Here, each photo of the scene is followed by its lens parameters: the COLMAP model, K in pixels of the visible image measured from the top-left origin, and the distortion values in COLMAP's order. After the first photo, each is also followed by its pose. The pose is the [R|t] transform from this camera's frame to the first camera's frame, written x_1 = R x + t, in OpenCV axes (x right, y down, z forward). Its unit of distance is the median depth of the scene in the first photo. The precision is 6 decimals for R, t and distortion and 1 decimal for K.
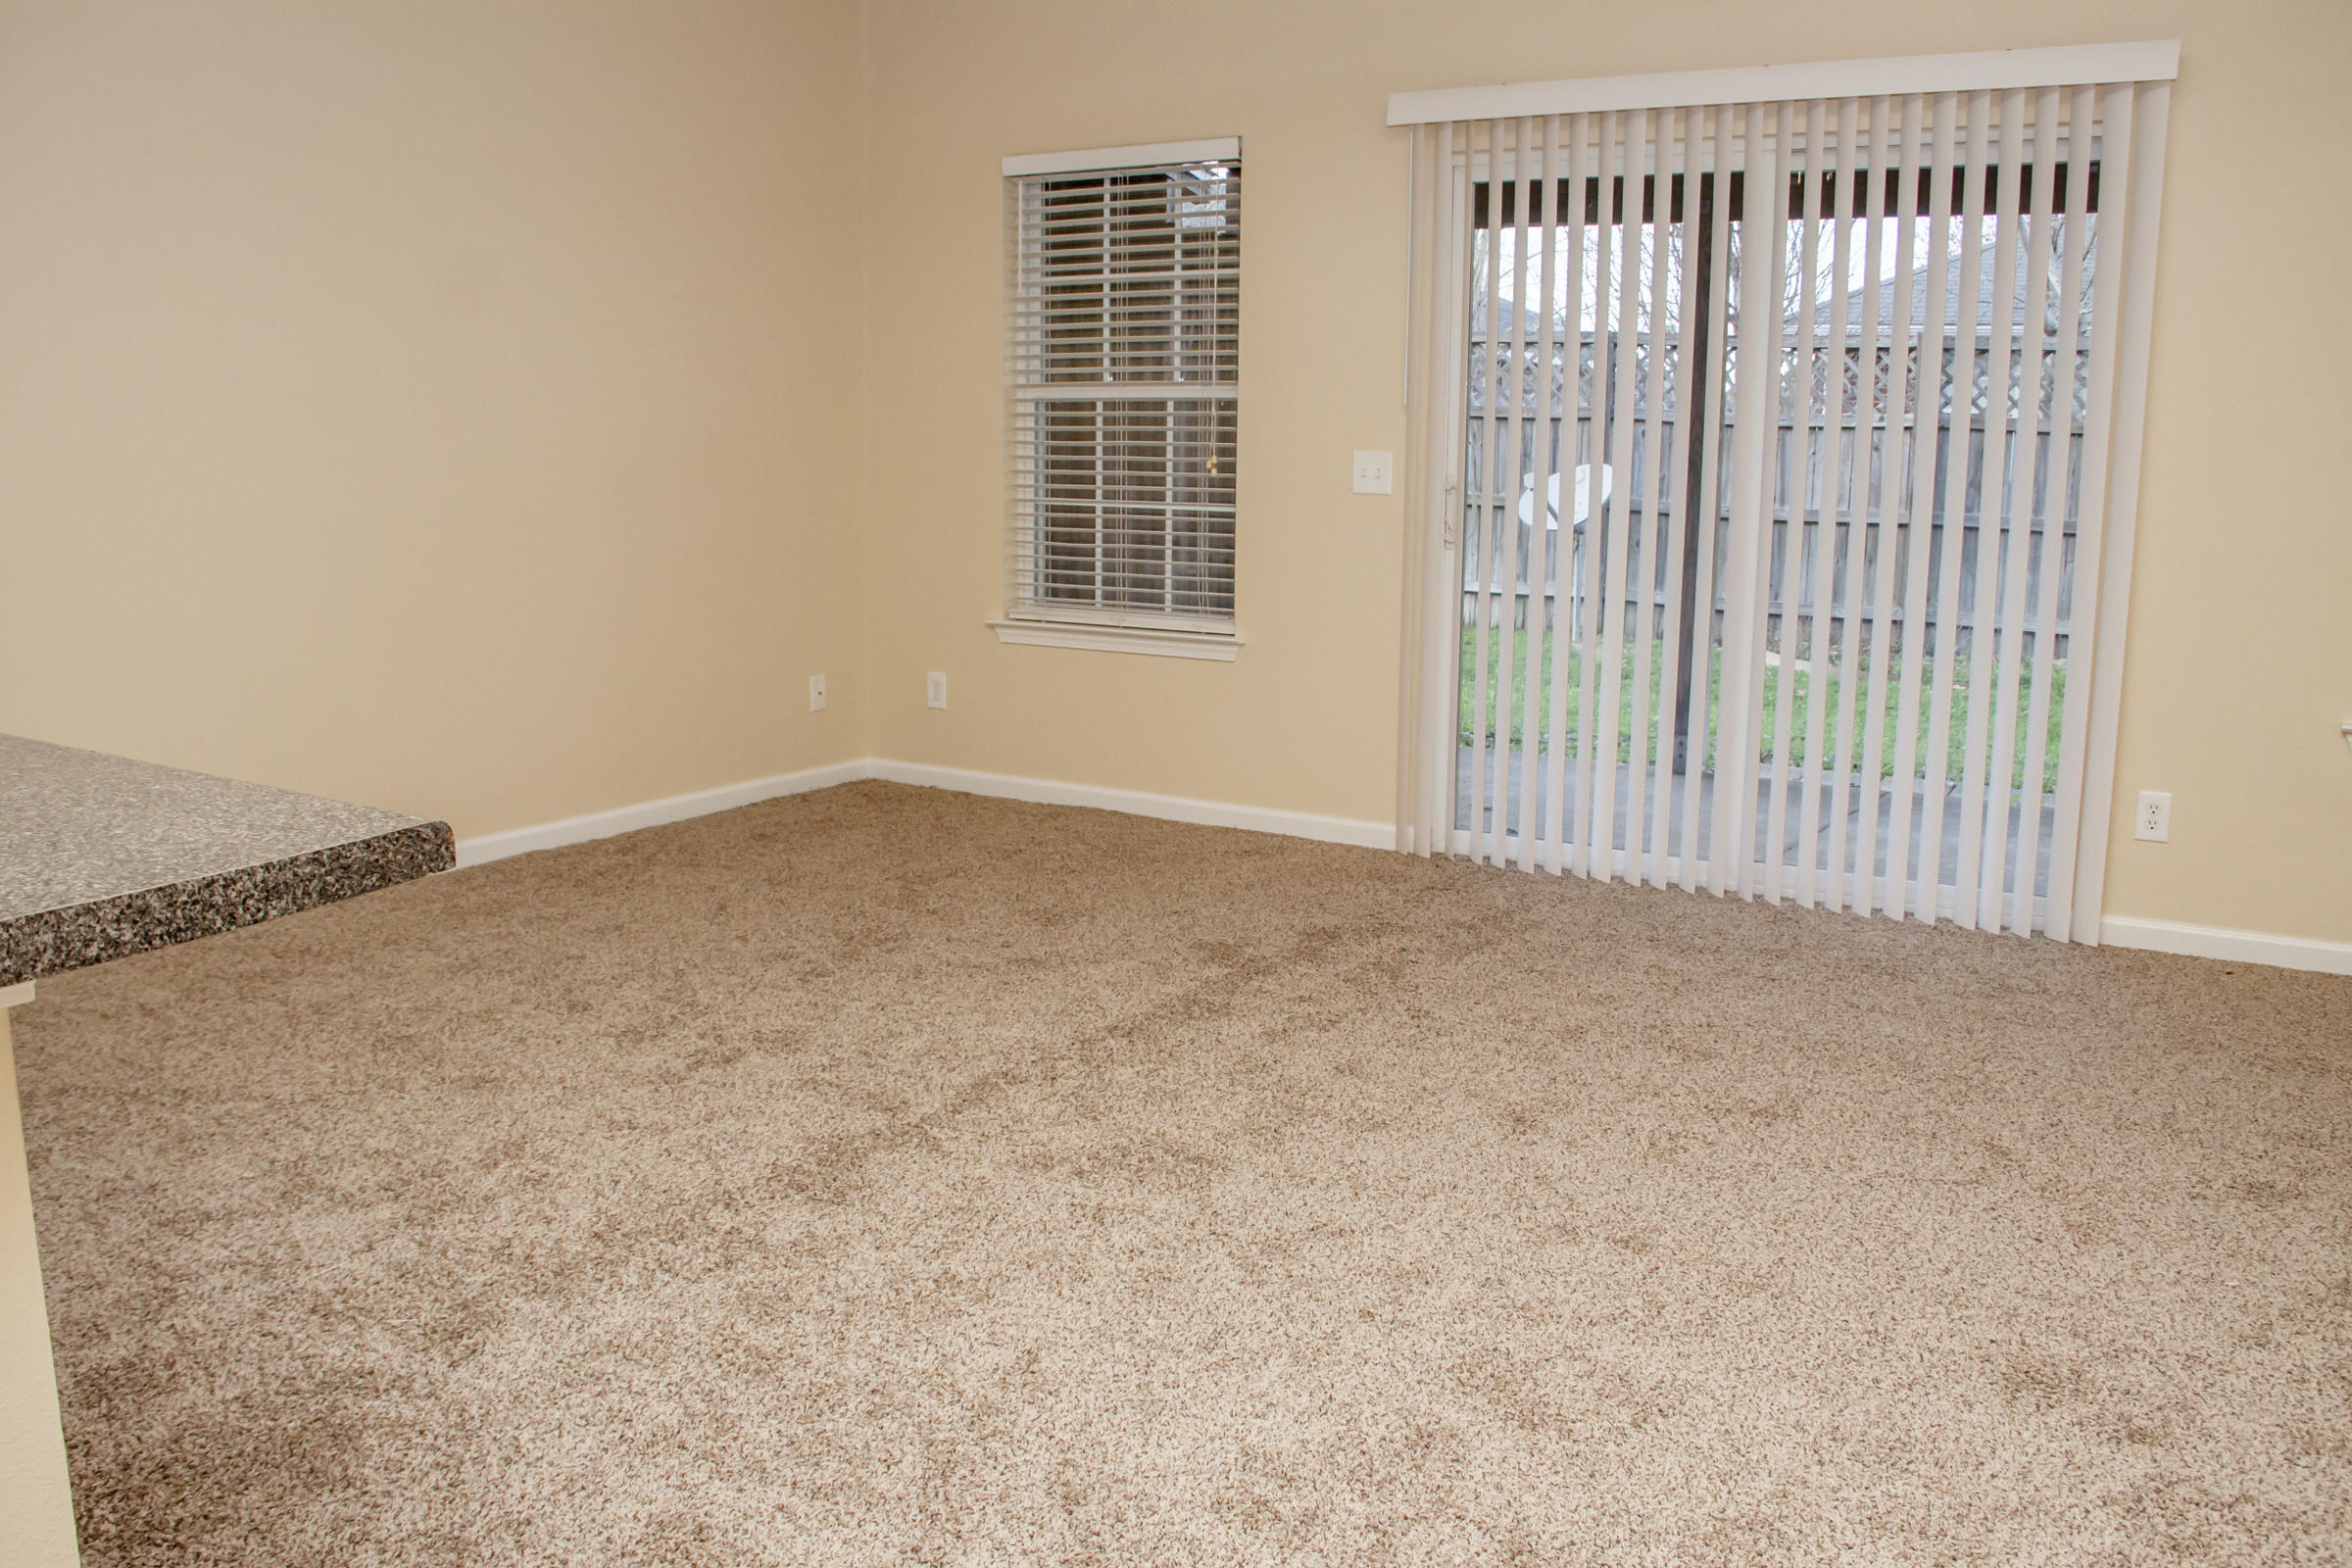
lens RADIAL K [[1943.4, 0, 1156.9], [0, 1943.4, 794.4], [0, 0, 1]] dist [-0.178275, 0.130945]
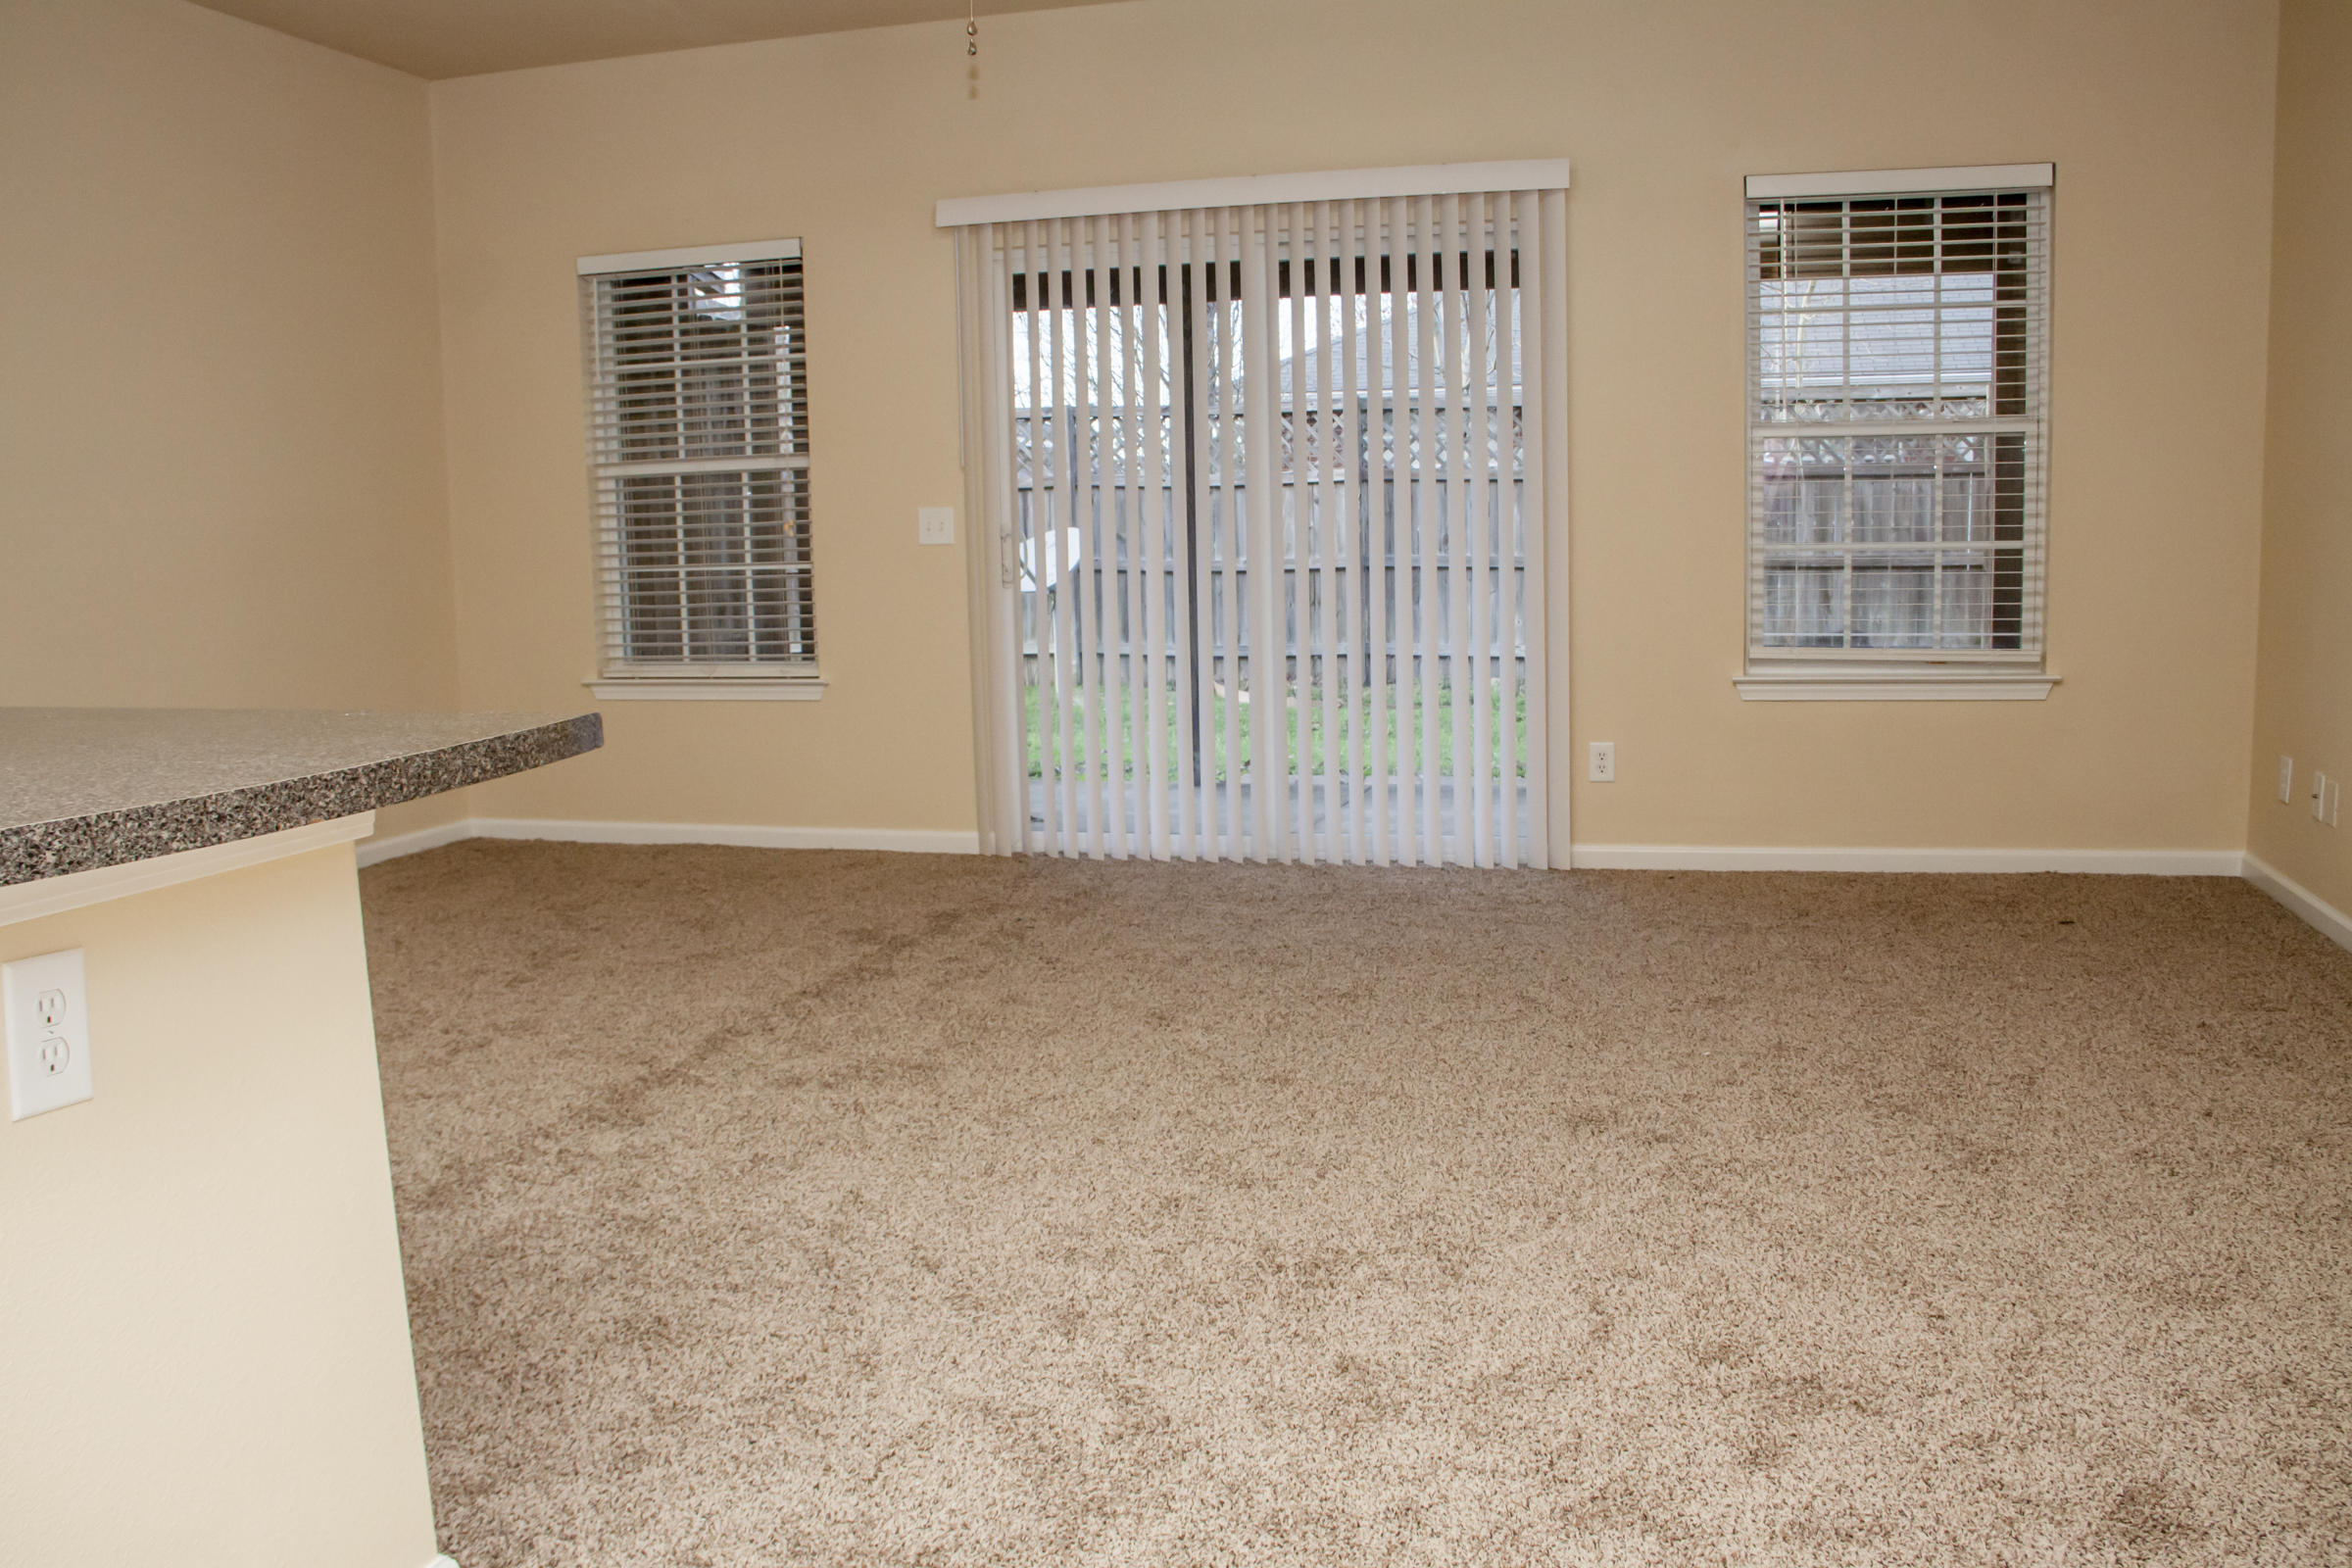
lens RADIAL K [[1992.1, 0, 1140.2], [0, 1992.1, 782.7], [0, 0, 1]] dist [-0.182764, 0.130322]
pose [[0.957751, -0.070307, 0.278874, -0.126471], [0.085616, 0.995396, -0.043085, 0.052736], [-0.274561, 0.065141, 0.959361, -0.175980]]
